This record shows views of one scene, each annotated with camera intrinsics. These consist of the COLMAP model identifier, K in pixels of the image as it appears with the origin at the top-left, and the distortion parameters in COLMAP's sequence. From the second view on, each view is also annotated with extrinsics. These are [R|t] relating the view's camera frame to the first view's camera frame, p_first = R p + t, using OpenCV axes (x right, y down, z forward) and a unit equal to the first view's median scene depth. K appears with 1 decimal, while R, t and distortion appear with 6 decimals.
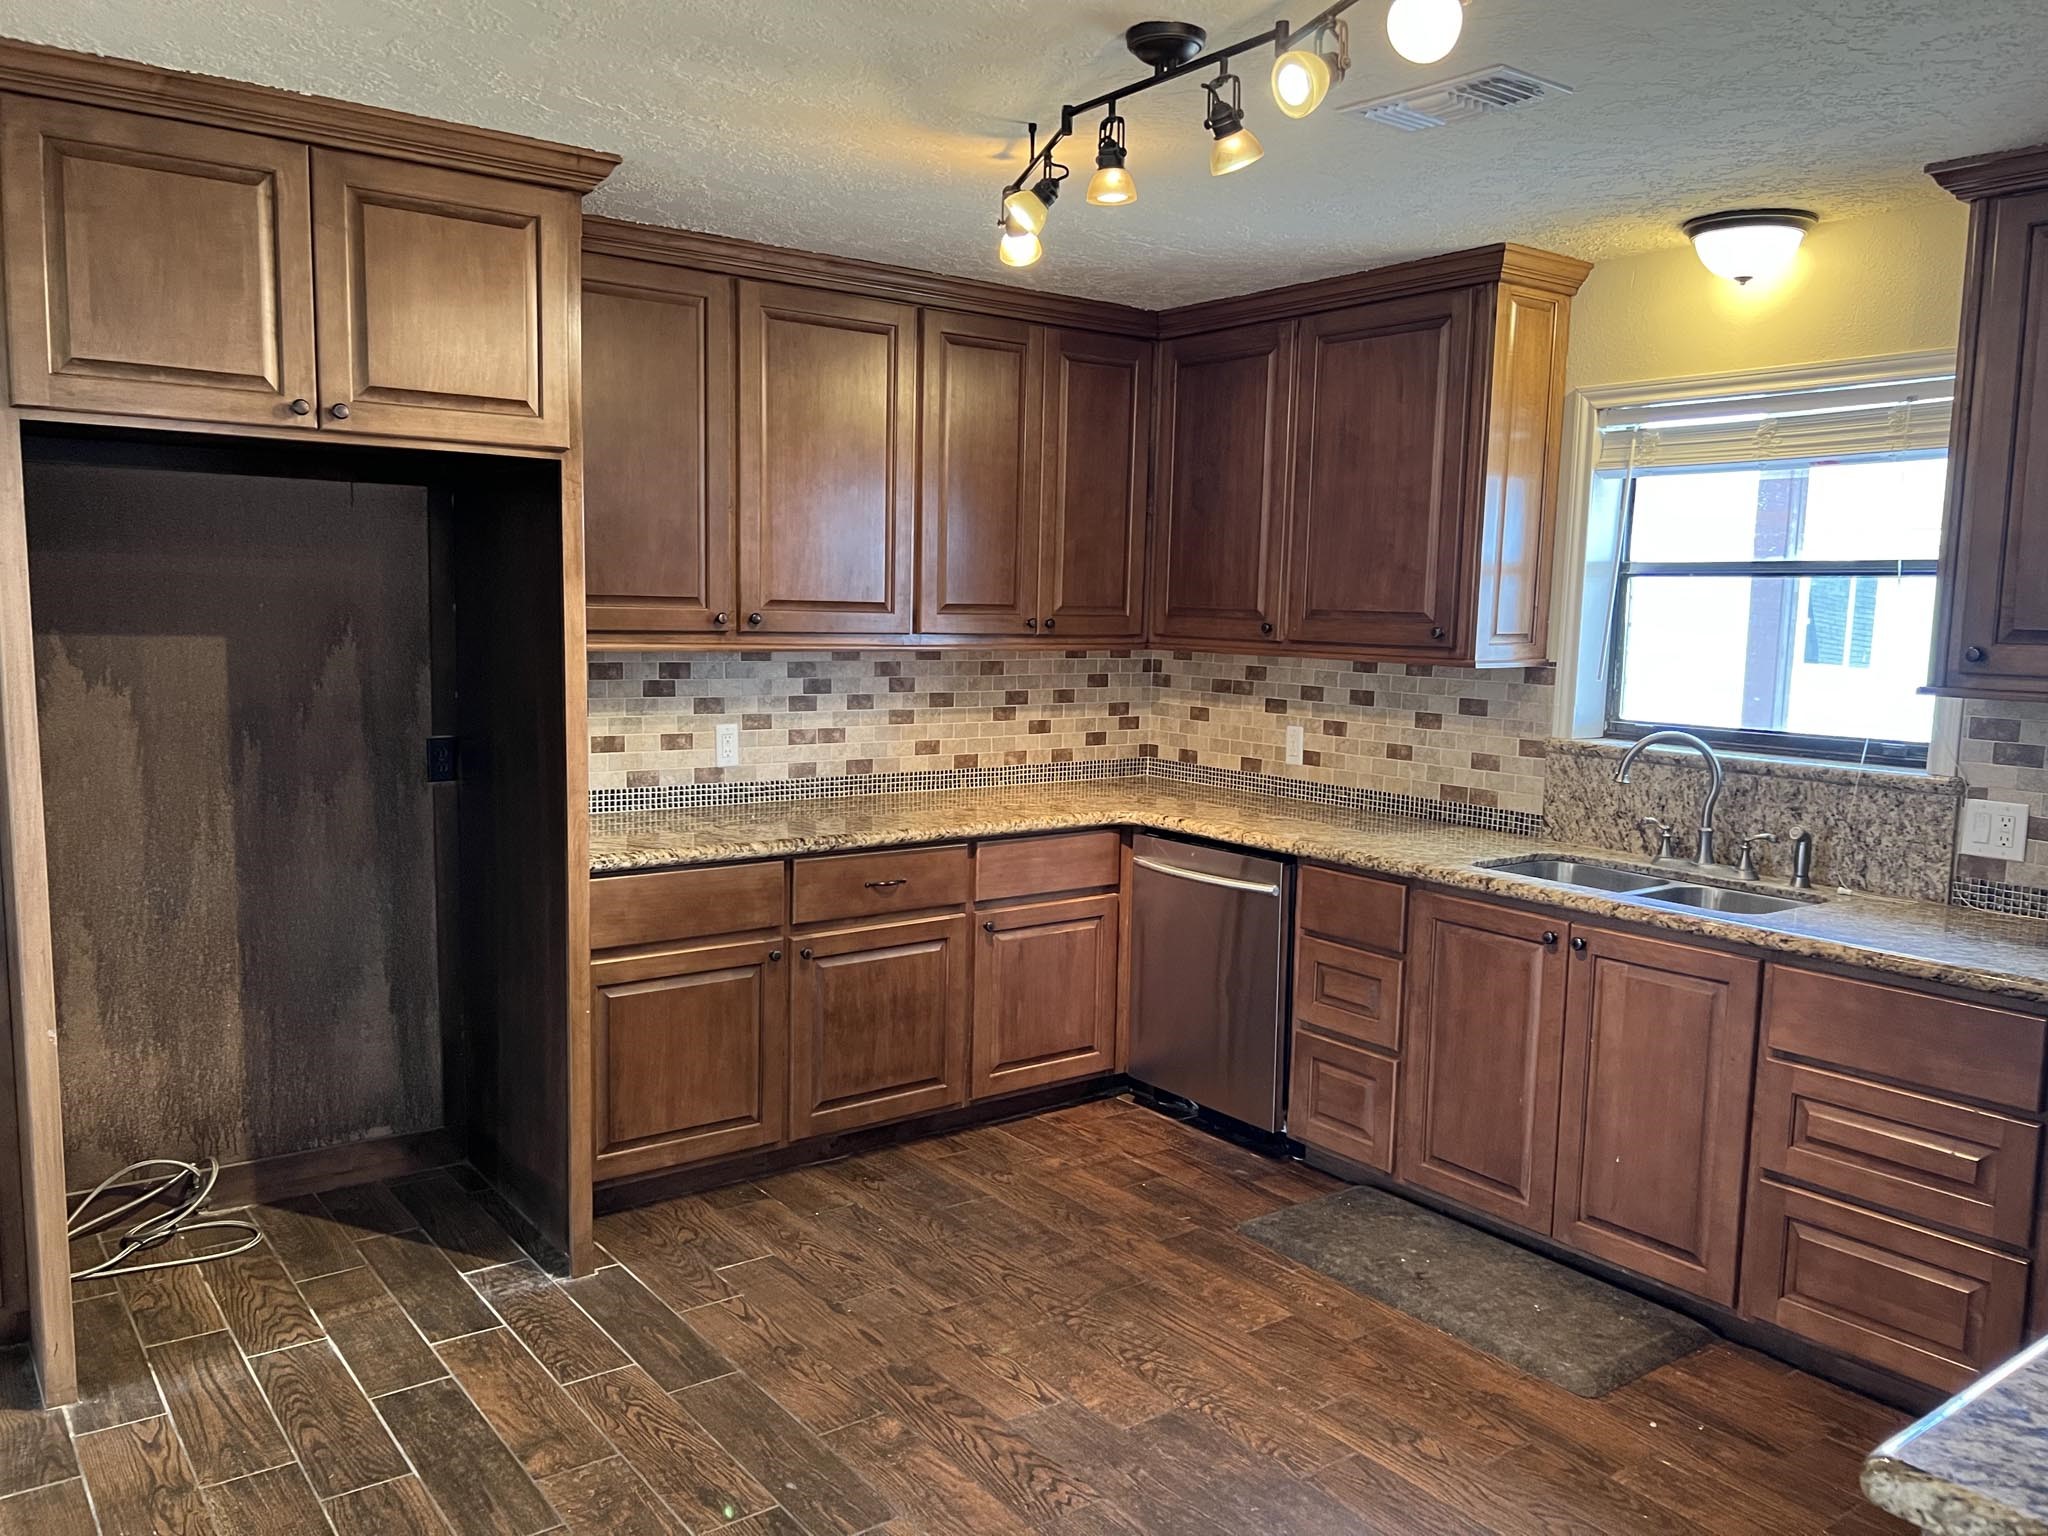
lens RADIAL K [[1570.9, 0, 1024.0], [0, 1570.9, 768.0], [0, 0, 1]] dist [0.065974, -0.080457]
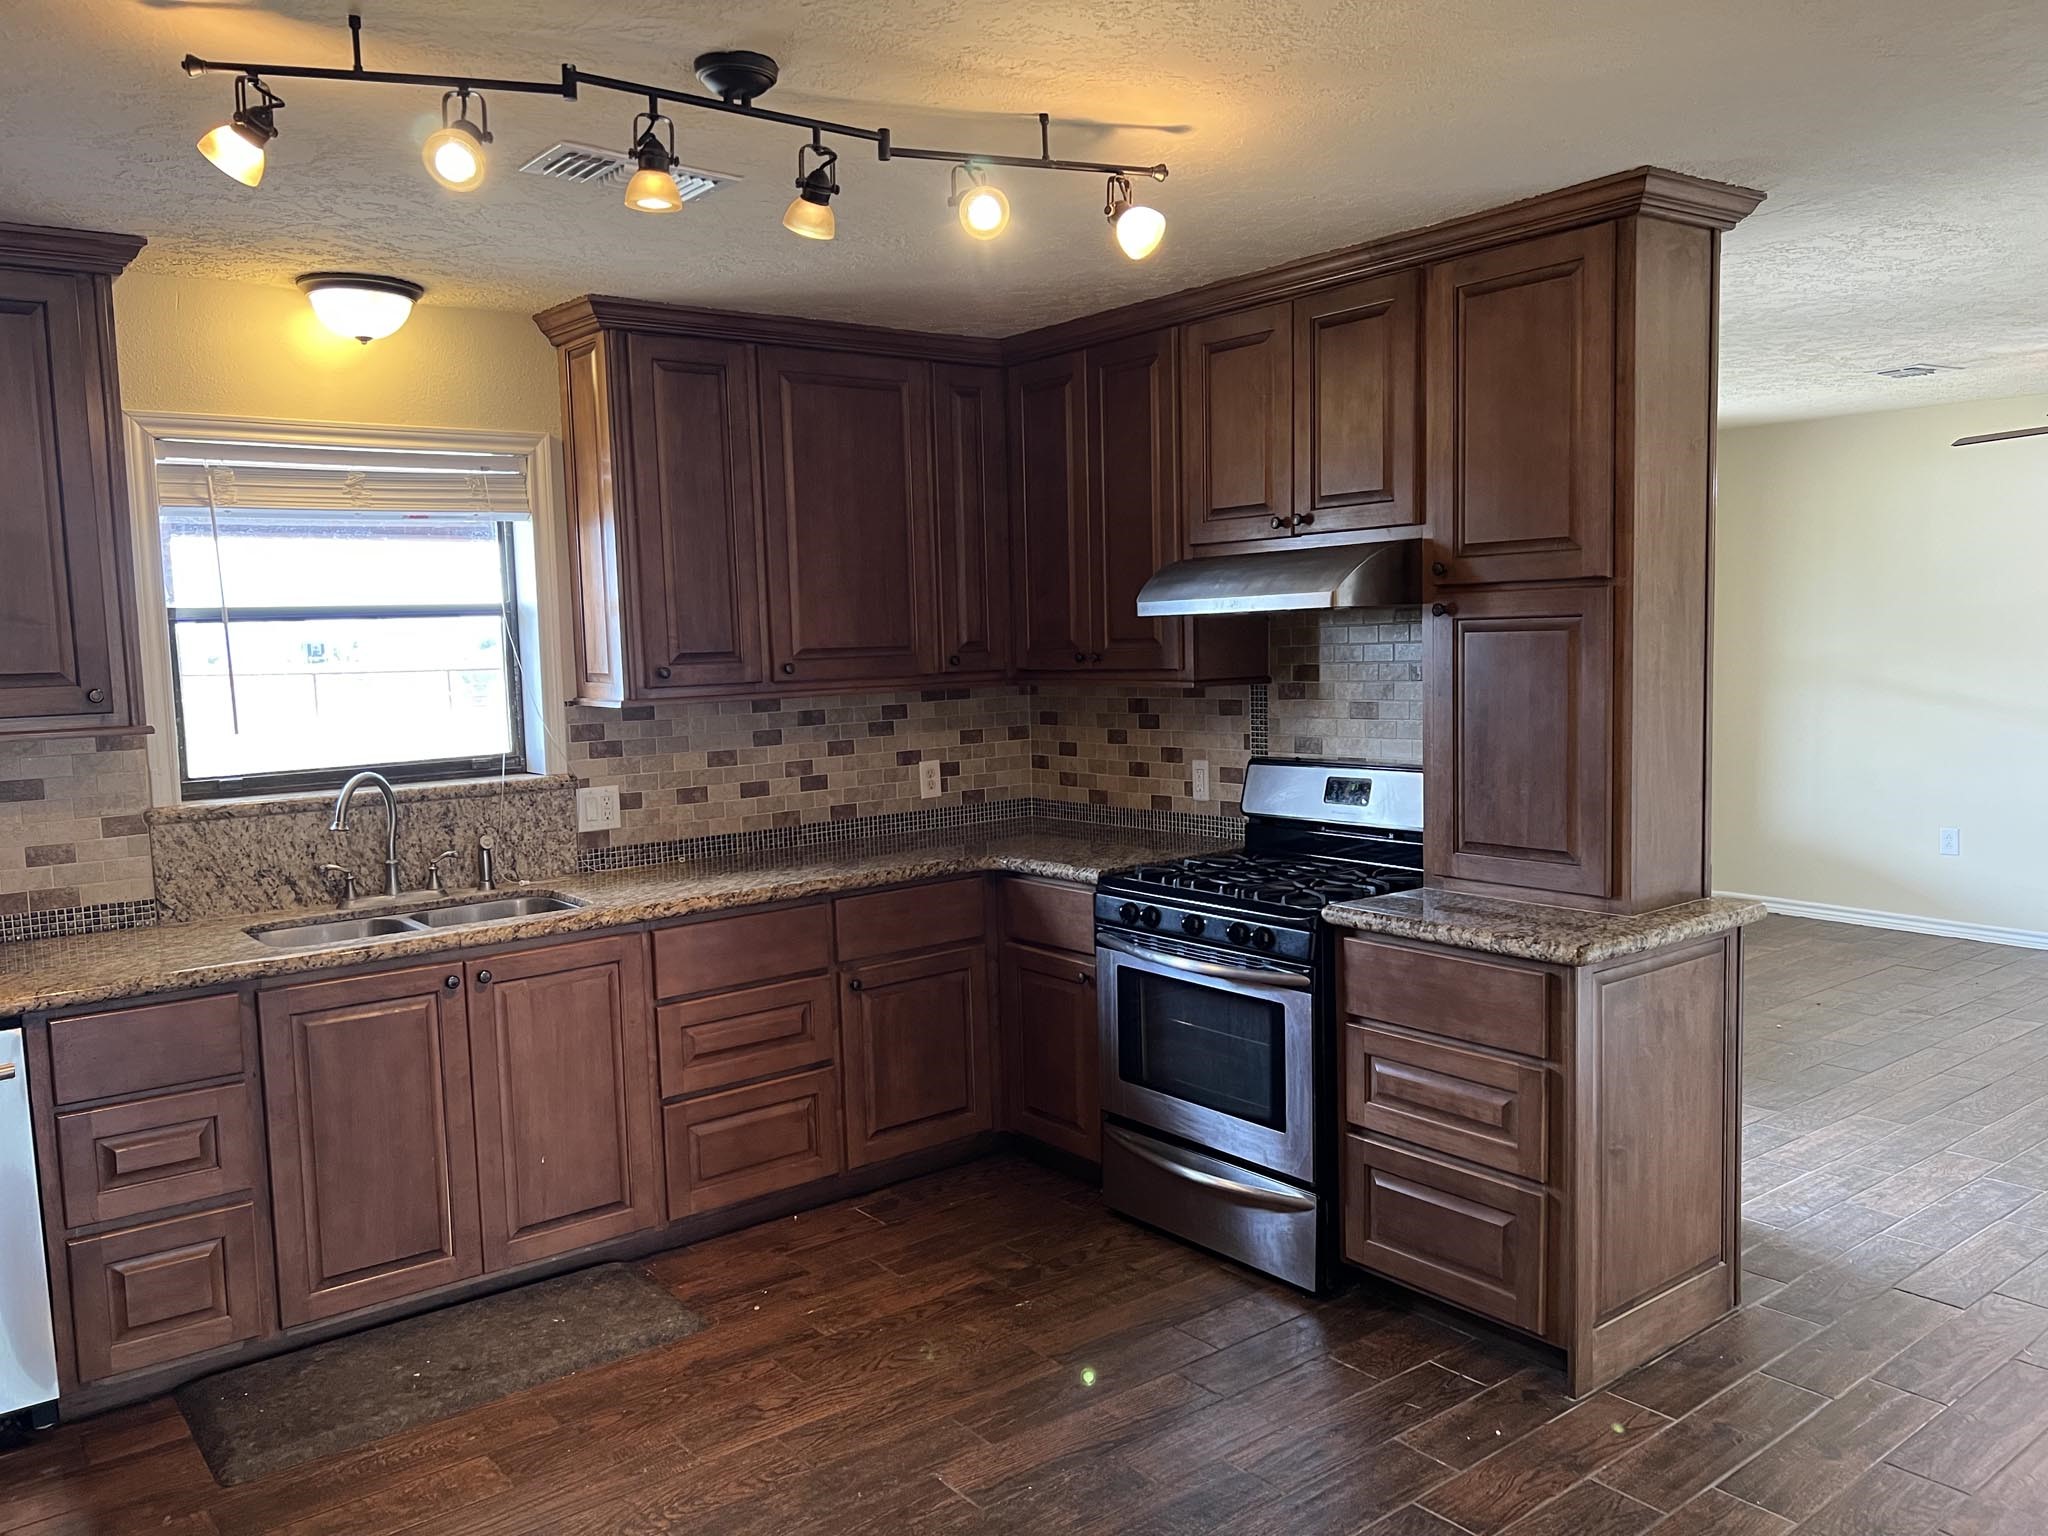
lens RADIAL K [[1570.9, 0, 1024.0], [0, 1570.9, 768.0], [0, 0, 1]] dist [0.065974, -0.080457]
pose [[-0.023467, -0.112576, 0.993366, -0.649487], [0.136594, 0.983960, 0.114737, -0.090462], [-0.990349, 0.138380, -0.007714, 0.628786]]
